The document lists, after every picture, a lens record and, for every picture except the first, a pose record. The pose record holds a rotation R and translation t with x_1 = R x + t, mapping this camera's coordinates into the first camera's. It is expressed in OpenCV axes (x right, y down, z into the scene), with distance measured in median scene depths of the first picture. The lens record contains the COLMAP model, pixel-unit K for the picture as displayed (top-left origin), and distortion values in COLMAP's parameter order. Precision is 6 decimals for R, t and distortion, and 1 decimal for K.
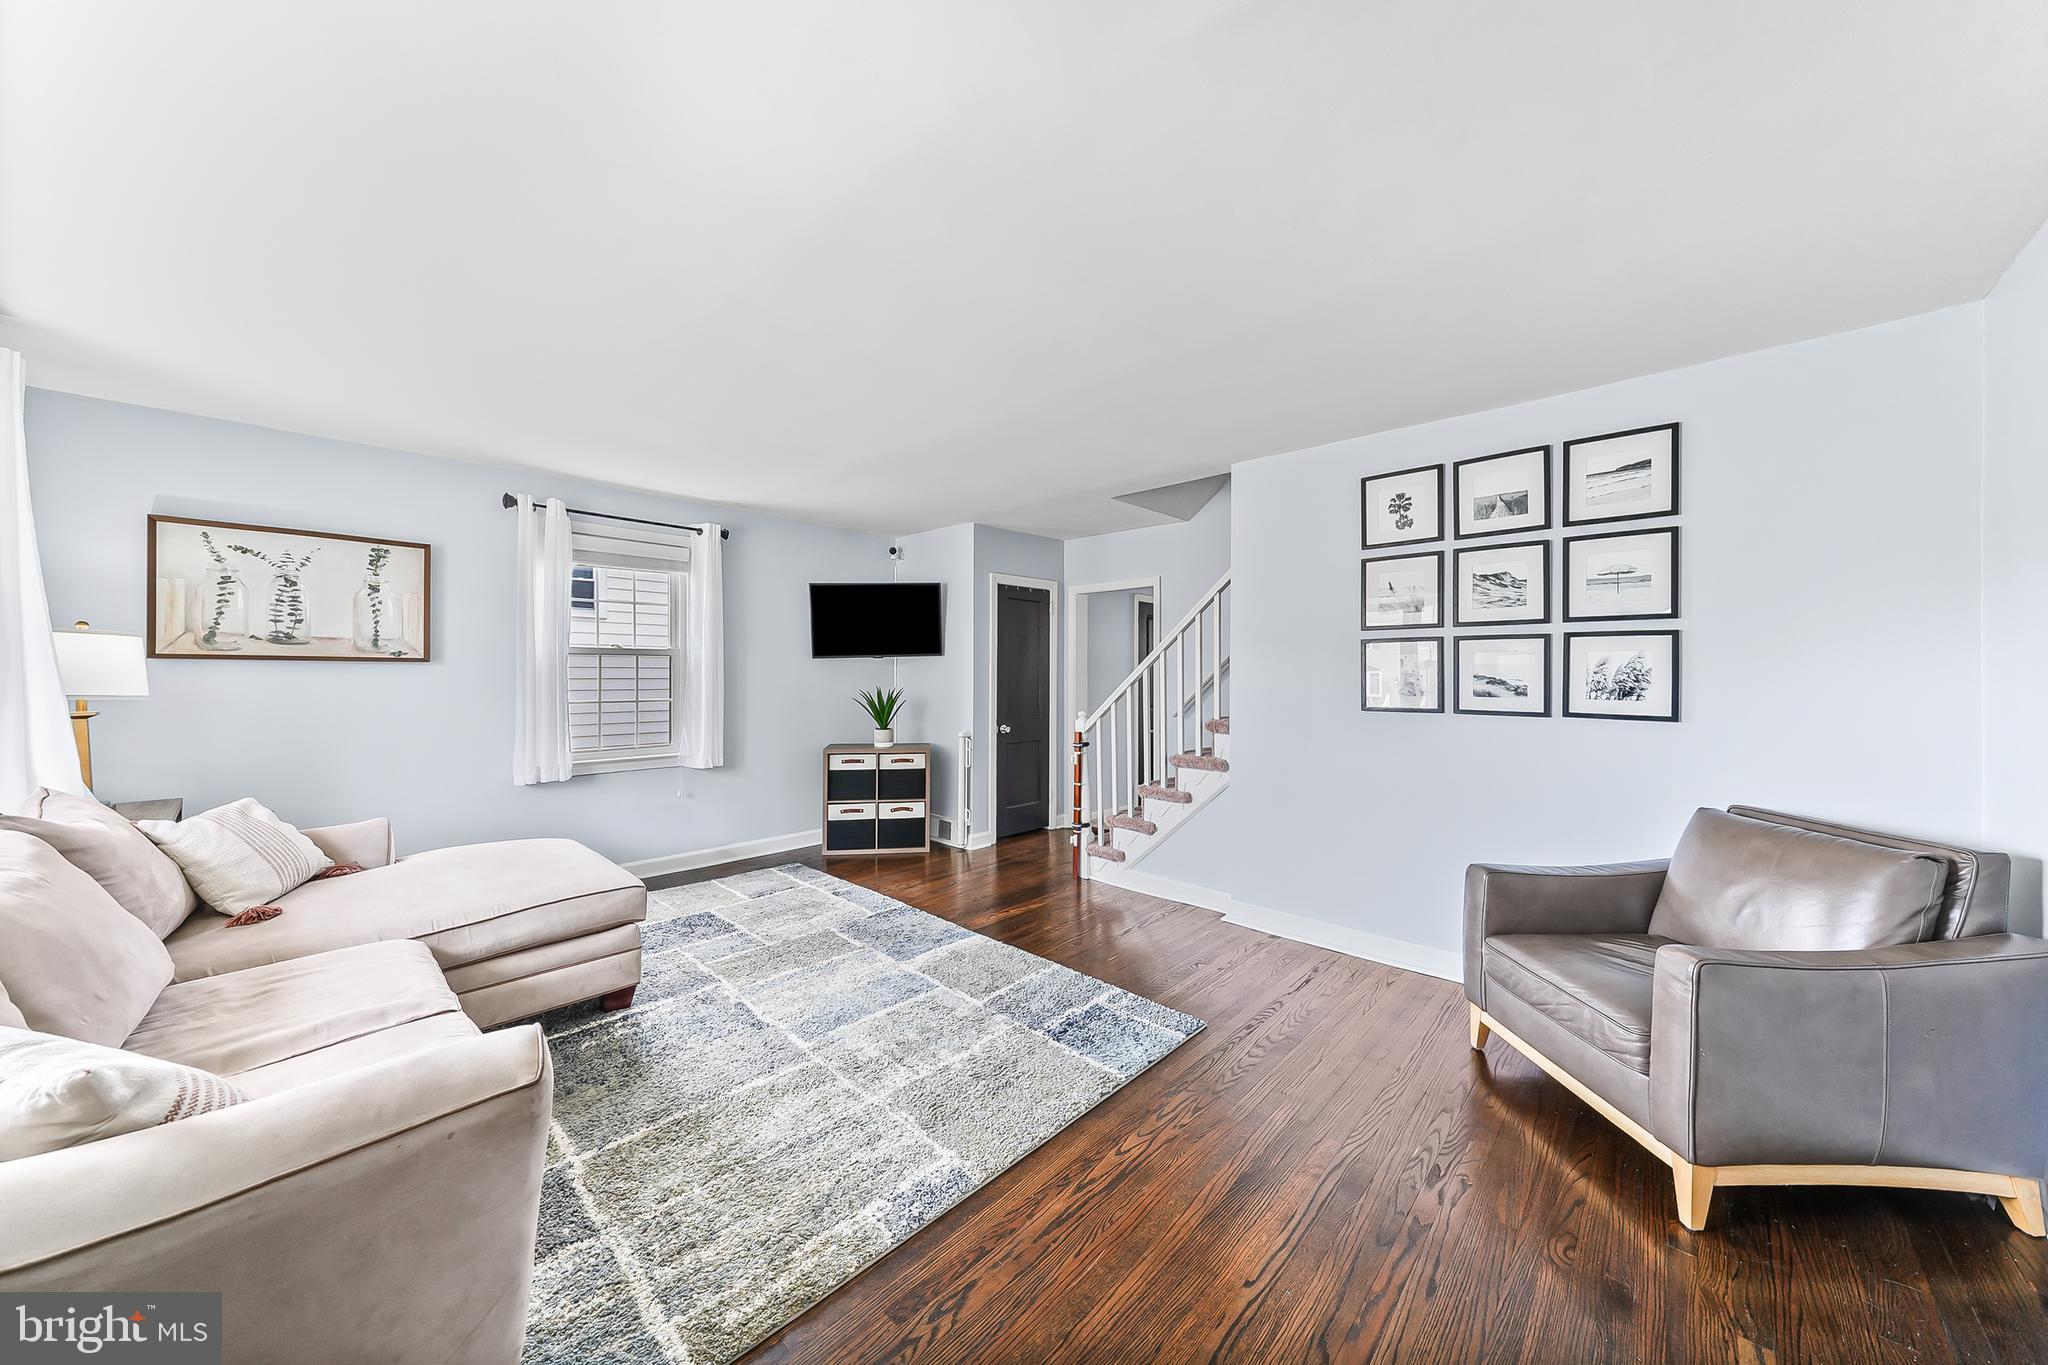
lens RADIAL K [[694.1, 0, 1021.9], [0, 694.1, 674.6], [0, 0, 1]] dist [0.000833, 0.000010]
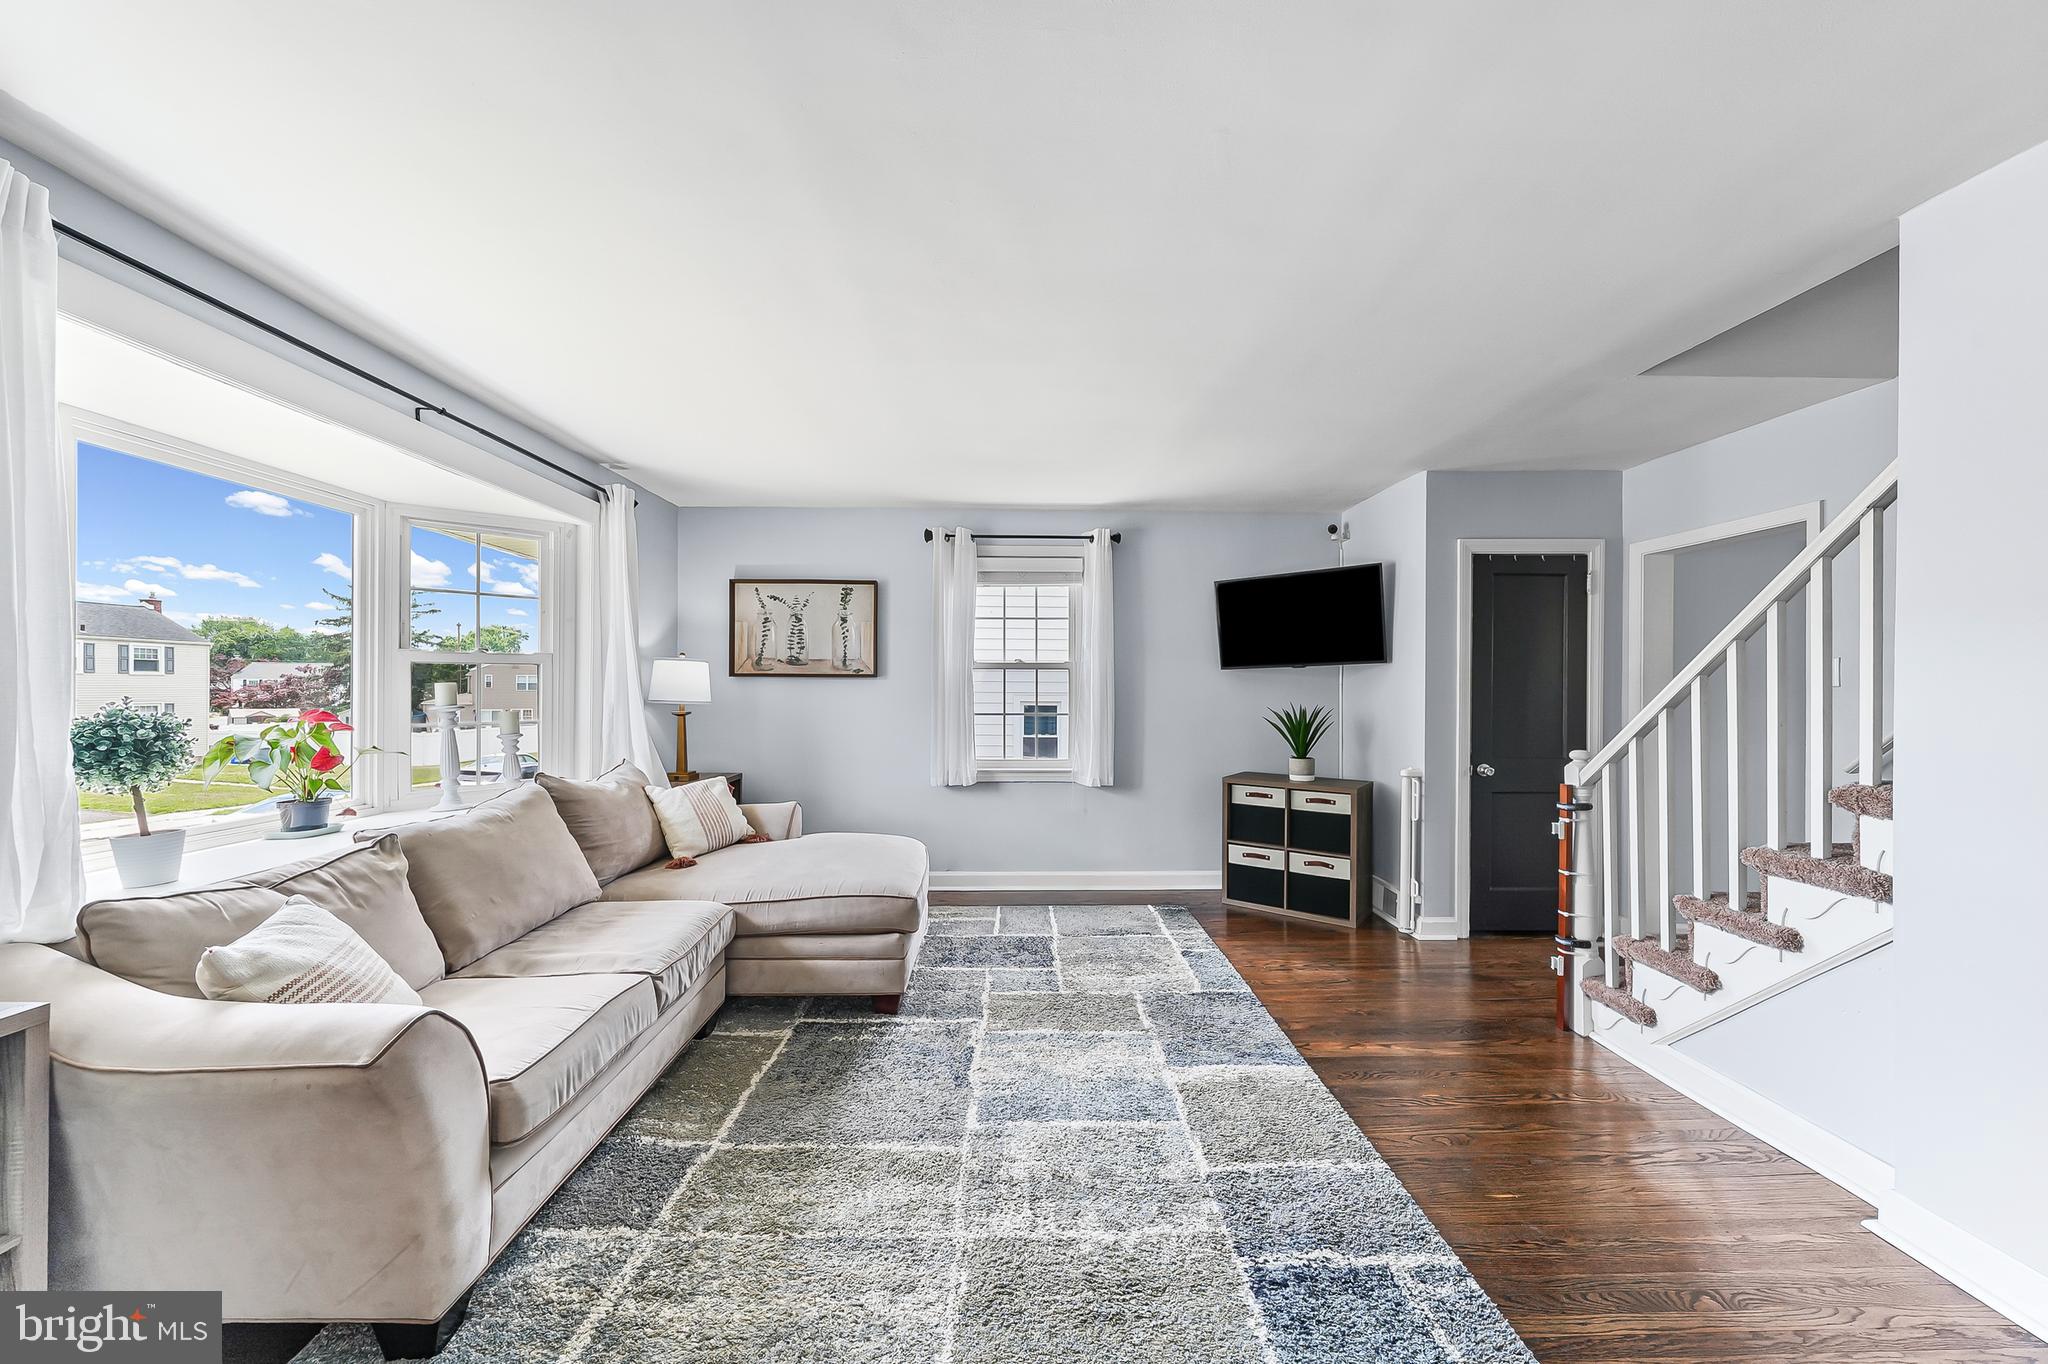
lens RADIAL K [[738.2, 0, 1026.4], [0, 738.2, 689.6], [0, 0, 1]] dist [-0.001229, -0.000073]
pose [[0.707653, 0.001516, -0.706559, 0.254735], [-0.001873, 0.999998, 0.000269, 0.002367], [0.706558, 0.001133, 0.707654, 0.285458]]
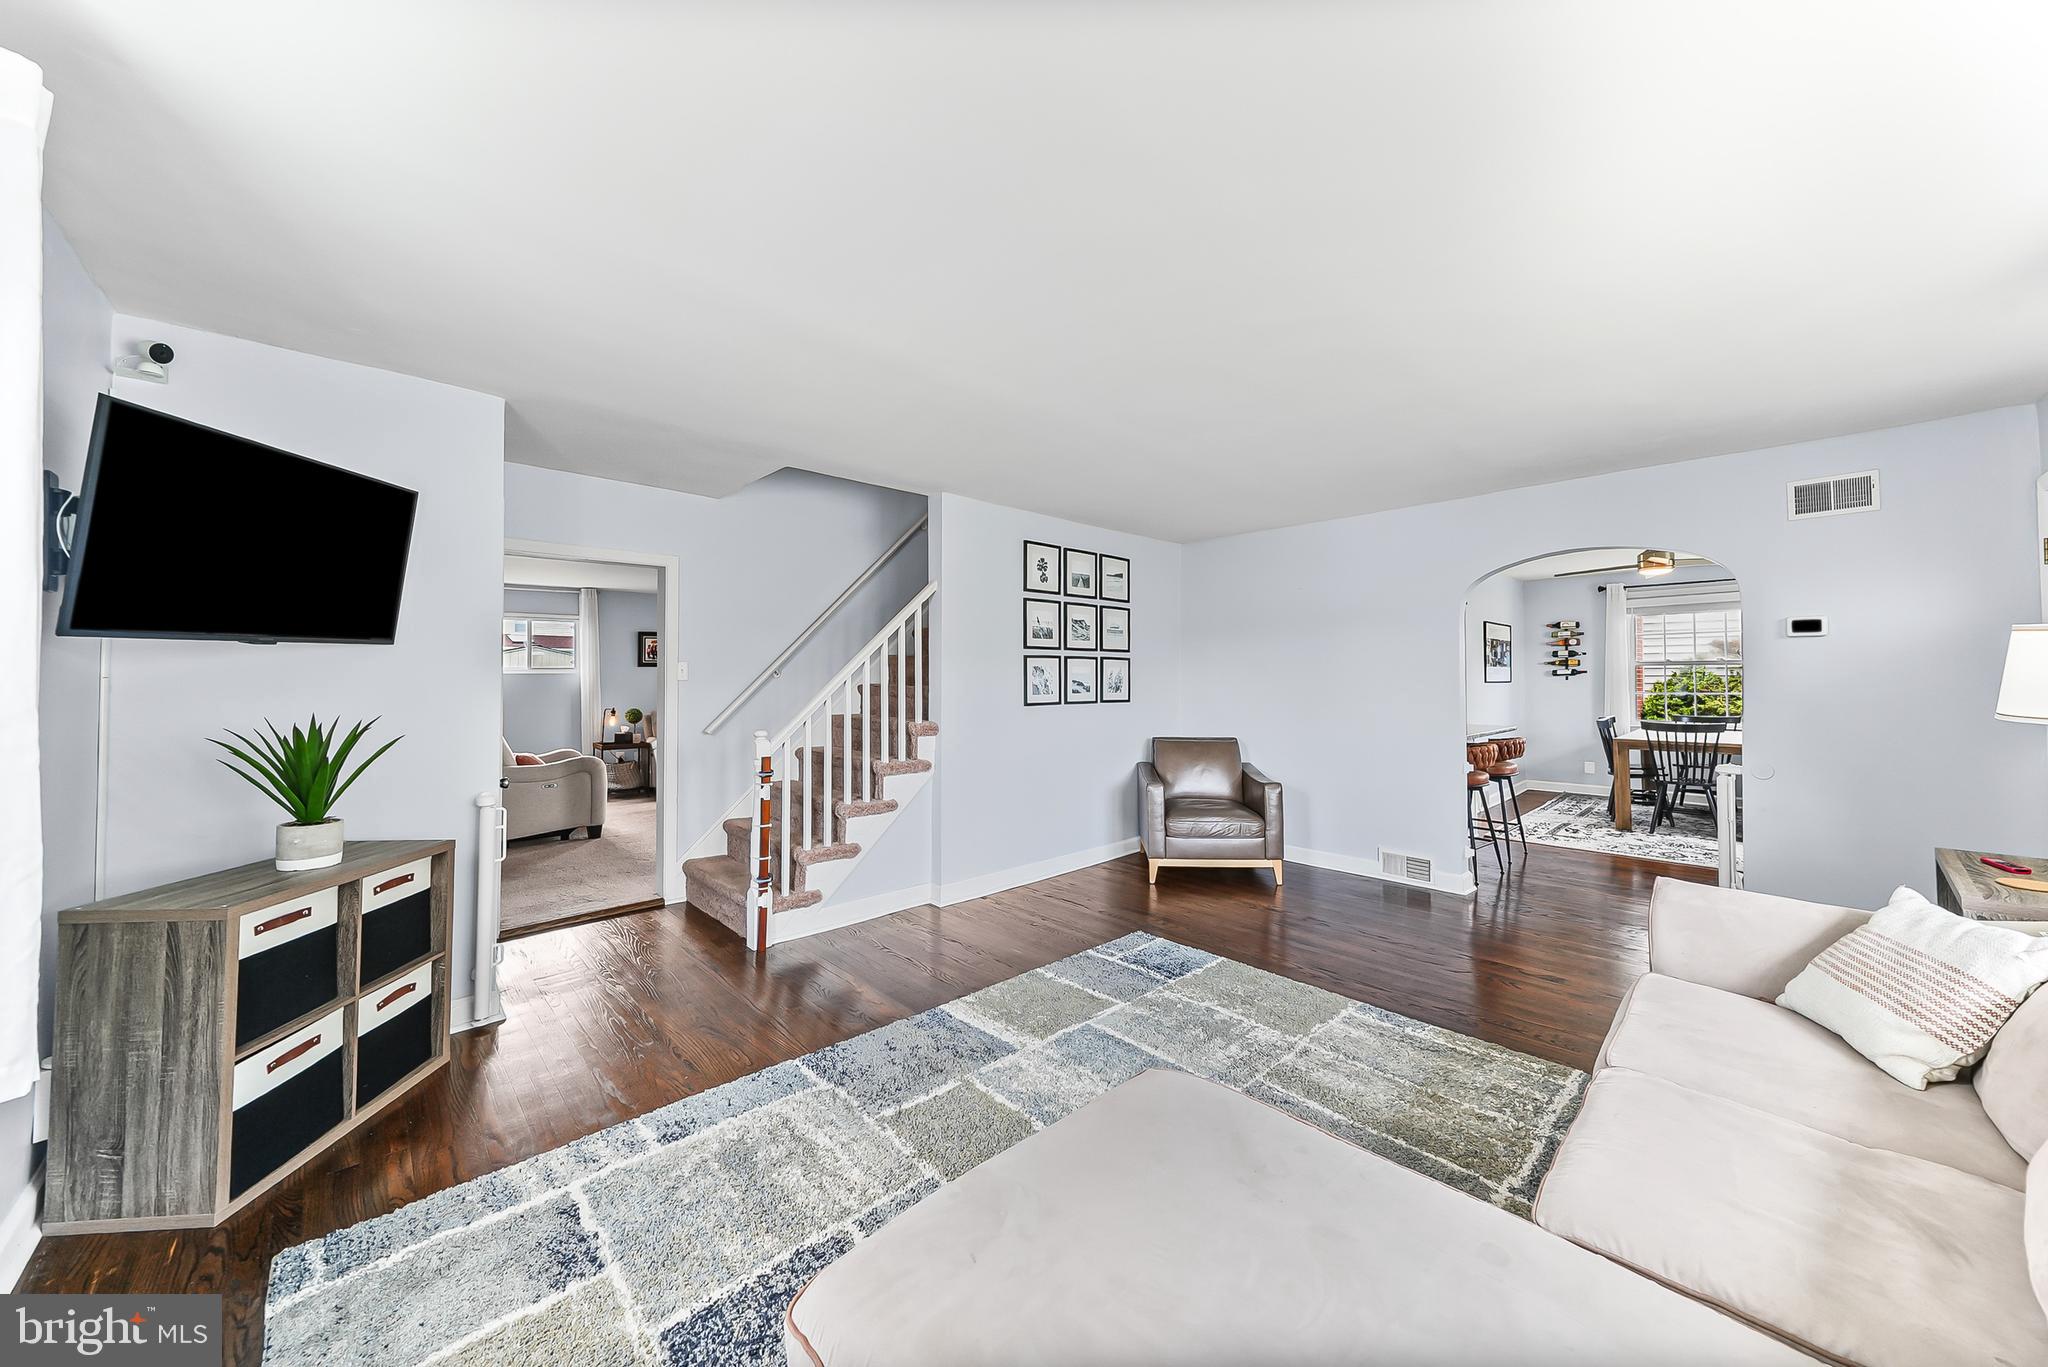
lens RADIAL K [[720.7, 0, 1034.0], [0, 720.7, 665.0], [0, 0, 1]] dist [0.000657, 0.000025]
pose [[0.055644, 0.016764, 0.998310, -0.890194], [0.004224, 0.999846, -0.017025, -0.005592], [-0.998442, 0.005164, 0.055565, 0.839132]]
